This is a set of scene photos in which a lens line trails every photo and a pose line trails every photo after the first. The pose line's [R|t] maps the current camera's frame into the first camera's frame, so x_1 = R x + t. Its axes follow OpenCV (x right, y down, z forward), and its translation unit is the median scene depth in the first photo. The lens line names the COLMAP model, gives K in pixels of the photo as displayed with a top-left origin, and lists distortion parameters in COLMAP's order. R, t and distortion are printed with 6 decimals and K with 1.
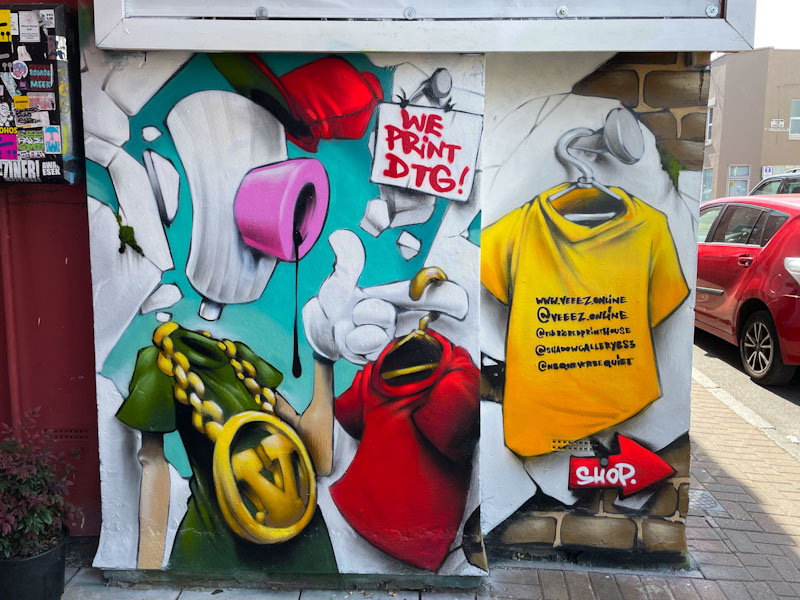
lens RADIAL K [[652.8, 0, 398.4], [0, 652.8, 289.8], [0, 0, 1]] dist [0.007878, -0.023463]
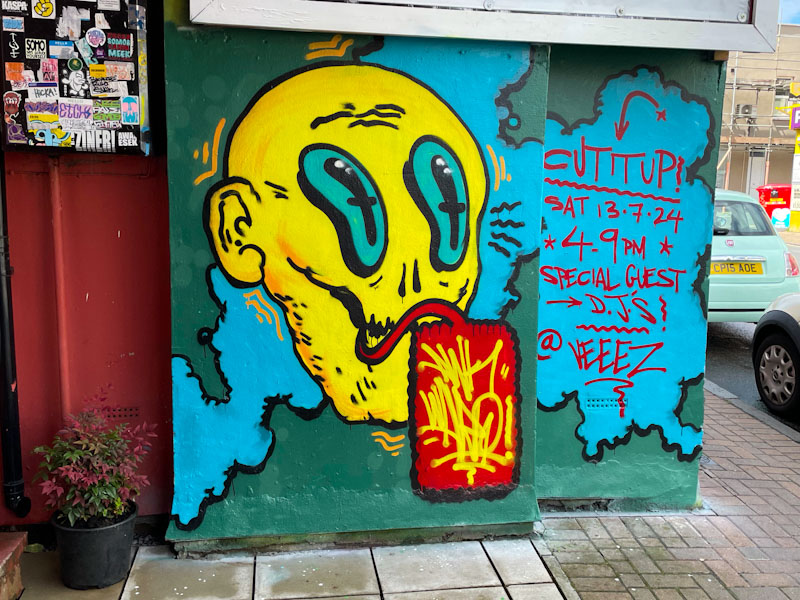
lens RADIAL K [[784.7, 0, 405.4], [0, 784.7, 303.0], [0, 0, 1]] dist [0.009180, 0.000000]
pose [[0.982687, -0.016178, 0.184568, -0.342431], [0.011099, 0.999532, 0.028518, 0.033450], [-0.184943, -0.025975, 0.982406, -0.257260]]
